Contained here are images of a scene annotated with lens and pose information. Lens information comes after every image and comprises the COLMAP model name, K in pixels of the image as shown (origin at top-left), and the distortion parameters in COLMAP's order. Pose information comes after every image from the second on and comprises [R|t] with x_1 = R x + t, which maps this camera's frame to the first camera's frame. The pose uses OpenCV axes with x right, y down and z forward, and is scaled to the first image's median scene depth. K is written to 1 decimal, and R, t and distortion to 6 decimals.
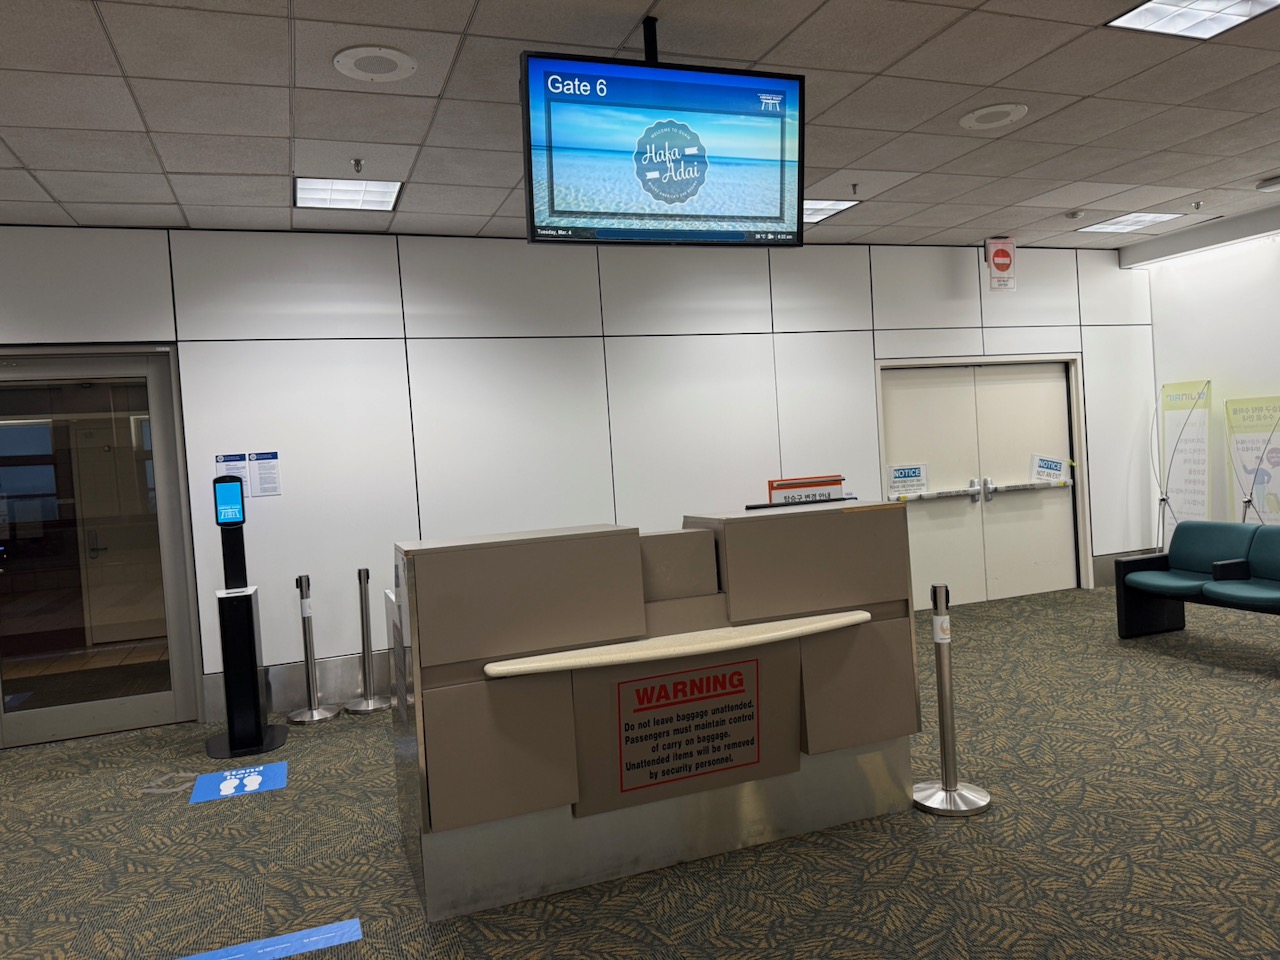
lens RADIAL K [[893.0, 0, 636.7], [0, 893.0, 477.6], [0, 0, 1]] dist [0.047344, -0.034118]
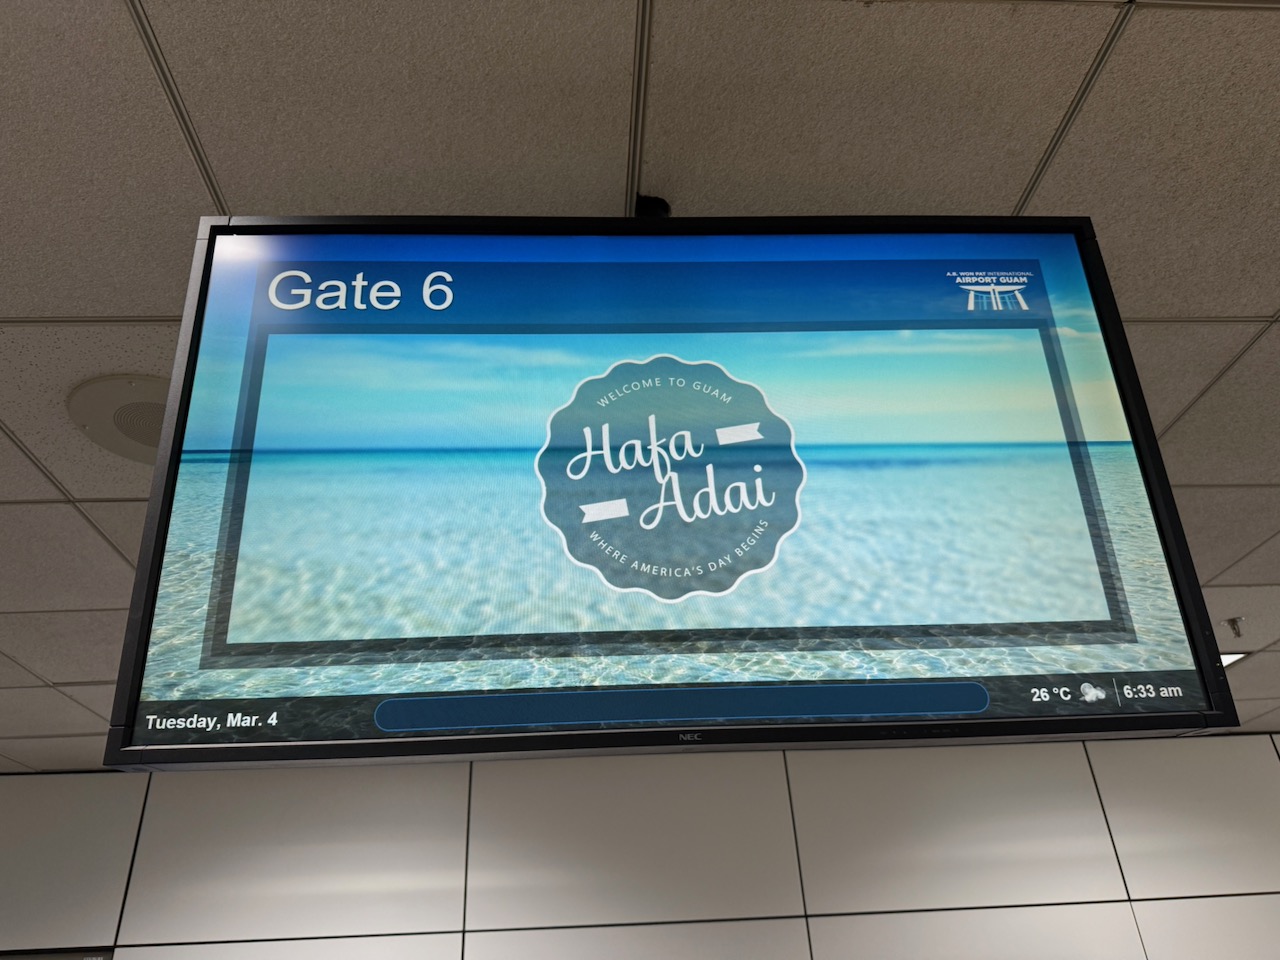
lens RADIAL K [[893.0, 0, 624.0], [0, 893.0, 497.2], [0, 0, 1]] dist [0.047344, -0.034118]
pose [[0.950260, -0.135459, -0.280457, 0.105528], [-0.027797, 0.859989, -0.509554, -0.187798], [0.310214, 0.492005, 0.813448, 0.747949]]
